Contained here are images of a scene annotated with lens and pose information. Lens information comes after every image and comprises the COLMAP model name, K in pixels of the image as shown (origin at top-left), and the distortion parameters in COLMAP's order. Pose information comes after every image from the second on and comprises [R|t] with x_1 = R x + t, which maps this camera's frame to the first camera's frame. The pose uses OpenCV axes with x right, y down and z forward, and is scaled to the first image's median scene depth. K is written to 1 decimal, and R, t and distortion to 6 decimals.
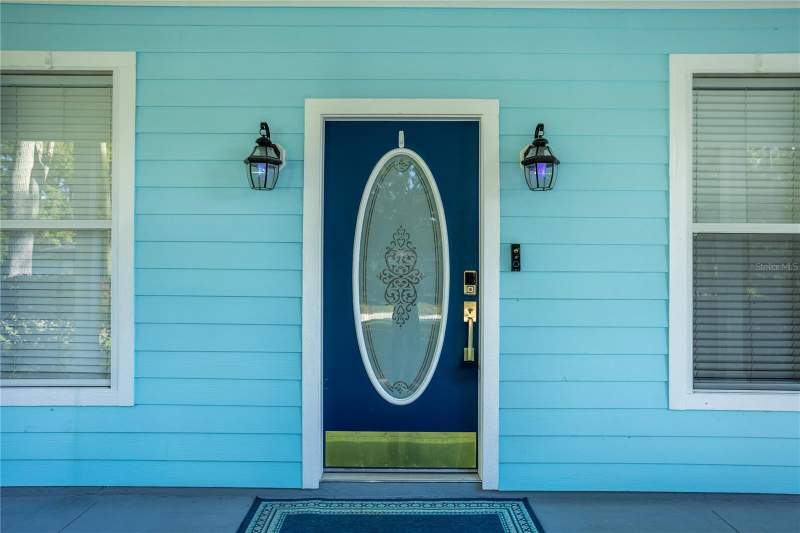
lens RADIAL K [[532.2, 0, 400.0], [0, 532.2, 266.5], [0, 0, 1]] dist [-0.004840, -0.000792]
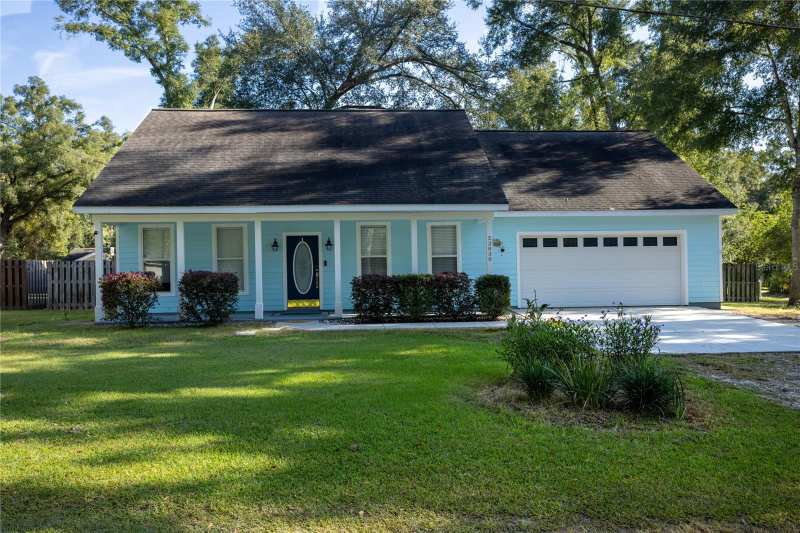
lens RADIAL K [[757.6, 0, 400.0], [0, 757.6, 266.5], [0, 0, 1]] dist [-0.000451, -0.000184]
pose [[0.999193, -0.022374, 0.033372, 0.668744], [0.022265, 0.999745, 0.003643, 0.002425], [-0.033445, -0.002897, 0.999436, -6.047830]]
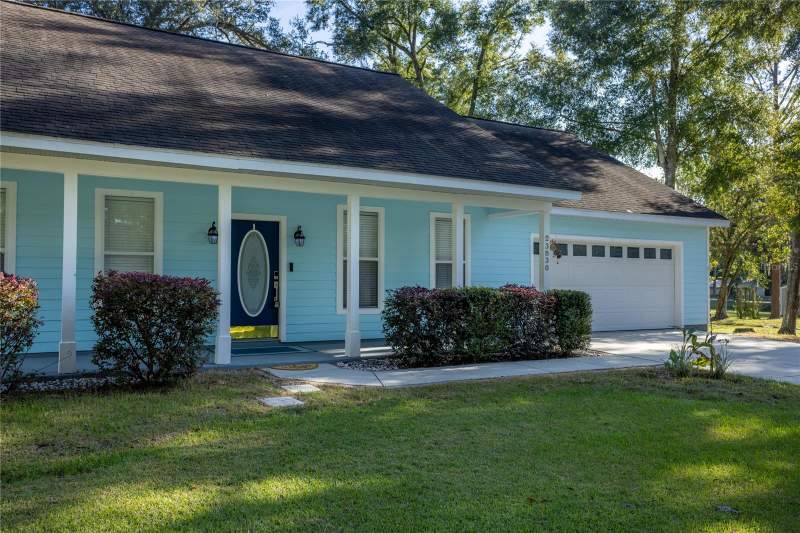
lens RADIAL K [[691.5, 0, 400.0], [0, 691.5, 266.5], [0, 0, 1]] dist [-0.031895, -0.006053]
pose [[0.865074, 0.009645, 0.501552, -1.238610], [-0.004008, 0.999916, -0.012317, 0.026646], [-0.501629, 0.008645, 0.865040, -2.768343]]
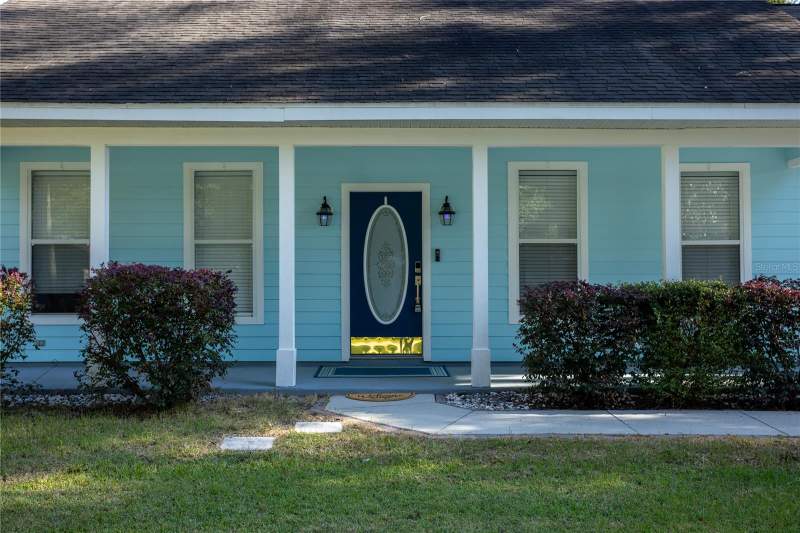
lens RADIAL K [[897.4, 0, 400.0], [0, 897.4, 266.5], [0, 0, 1]] dist [-0.016657, 0.004069]
pose [[0.999695, -0.007232, -0.023625, 0.146340], [0.007035, 0.999940, -0.008413, 0.058628], [0.023685, 0.008245, 0.999685, -2.663041]]
